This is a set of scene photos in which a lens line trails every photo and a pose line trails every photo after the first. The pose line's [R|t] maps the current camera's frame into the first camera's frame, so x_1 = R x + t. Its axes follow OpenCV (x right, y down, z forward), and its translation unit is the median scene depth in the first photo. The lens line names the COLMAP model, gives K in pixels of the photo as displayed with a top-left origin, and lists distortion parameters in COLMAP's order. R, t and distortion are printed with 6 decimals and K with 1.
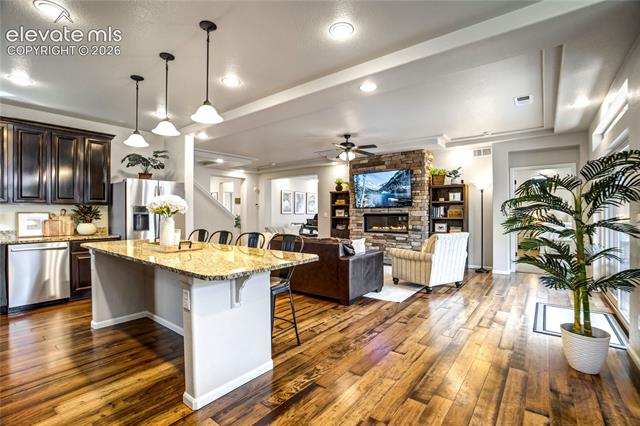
lens RADIAL K [[299.5, 0, 318.5], [0, 299.5, 210.7], [0, 0, 1]] dist [-0.038297, 0.009547]
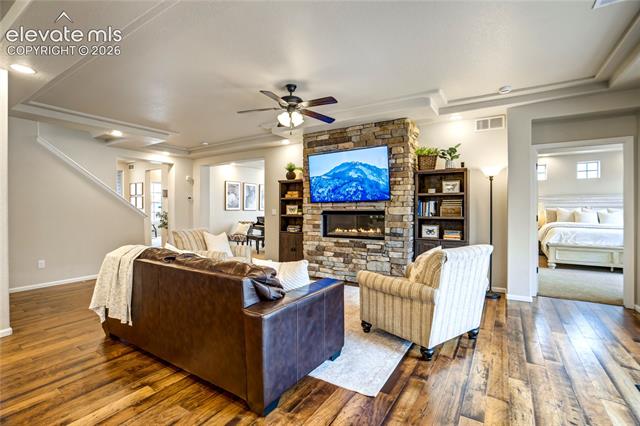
lens RADIAL K [[299.5, 0, 315.2], [0, 299.5, 208.6], [0, 0, 1]] dist [-0.038297, 0.009547]
pose [[0.996398, 0.003609, 0.084722, 0.089483], [-0.004117, 0.999975, 0.005824, 0.001048], [-0.084698, -0.006152, 0.996388, 0.353895]]
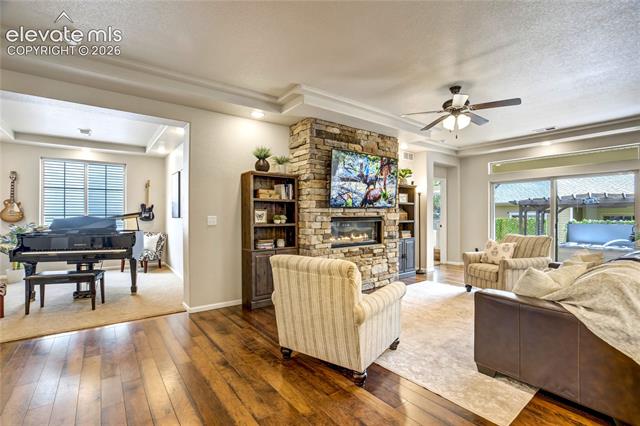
lens RADIAL K [[299.5, 0, 325.2], [0, 299.5, 211.6], [0, 0, 1]] dist [-0.038297, 0.009547]
pose [[0.240264, 0.013085, 0.970619, -0.525763], [-0.005641, 0.999911, -0.012084, 0.007673], [-0.970691, -0.002572, 0.240317, 1.061568]]
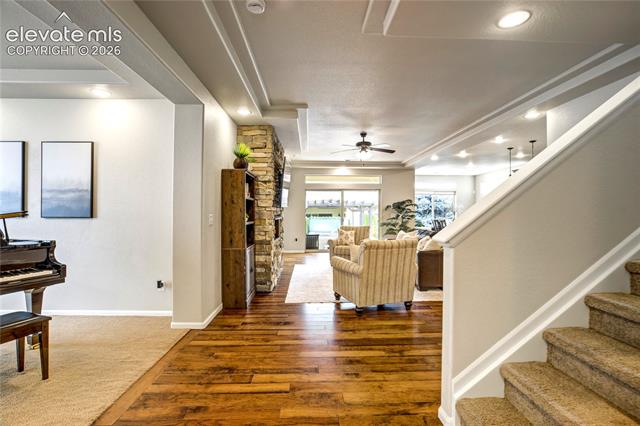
lens RADIAL K [[299.5, 0, 318.3], [0, 299.5, 209.4], [0, 0, 1]] dist [-0.038297, 0.009547]
pose [[-0.643868, 0.013661, 0.765015, -0.529222], [0.000672, 0.999850, -0.017289, 0.010476], [-0.765136, -0.010618, -0.643781, 1.653366]]
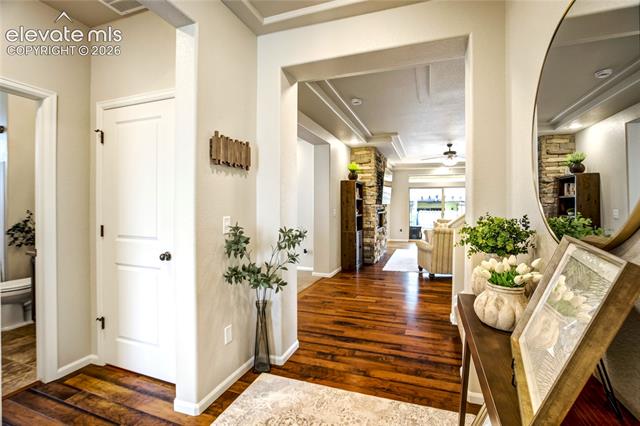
lens RADIAL K [[299.5, 0, 316.8], [0, 299.5, 209.0], [0, 0, 1]] dist [-0.038297, 0.009547]
pose [[-0.301946, -0.002165, 0.953323, -0.828891], [-0.000222, 0.999998, 0.002201, 0.005882], [-0.953325, 0.000453, -0.301946, 1.776100]]
